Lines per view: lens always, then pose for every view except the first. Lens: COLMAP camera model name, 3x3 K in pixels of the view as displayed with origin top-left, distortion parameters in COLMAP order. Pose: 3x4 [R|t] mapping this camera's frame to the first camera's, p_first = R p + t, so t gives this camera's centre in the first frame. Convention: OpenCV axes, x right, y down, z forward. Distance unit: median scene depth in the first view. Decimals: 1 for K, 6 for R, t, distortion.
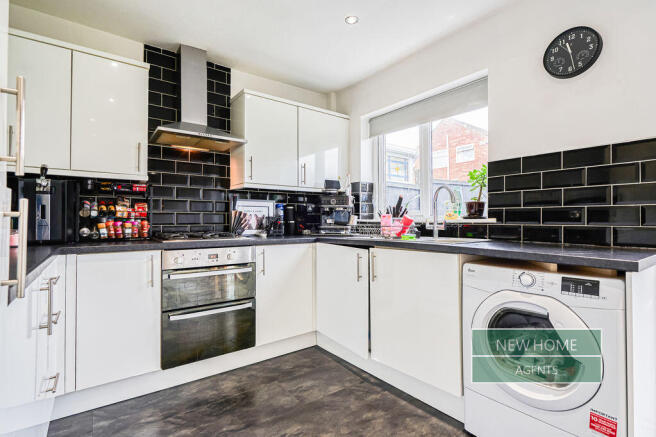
lens RADIAL K [[315.6, 0, 328.0], [0, 315.6, 218.5], [0, 0, 1]] dist [-0.004898, -0.000163]
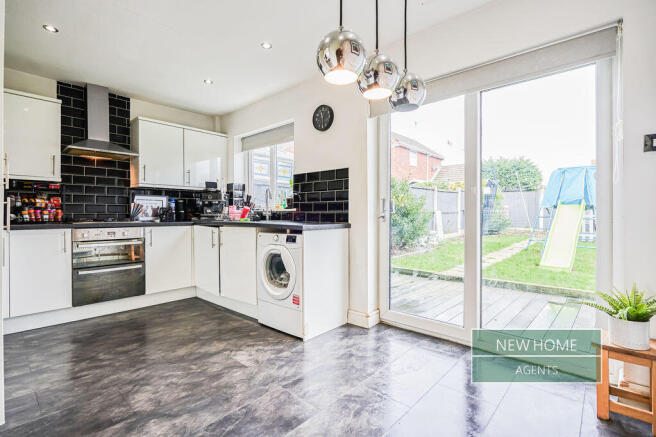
lens RADIAL K [[312.0, 0, 328.3], [0, 312.0, 216.8], [0, 0, 1]] dist [0.002441, 0.000129]
pose [[0.983174, -0.001495, 0.182667, 0.350578], [-0.001171, 0.999894, 0.014491, 0.017872], [-0.182669, -0.014461, 0.983068, -0.600527]]
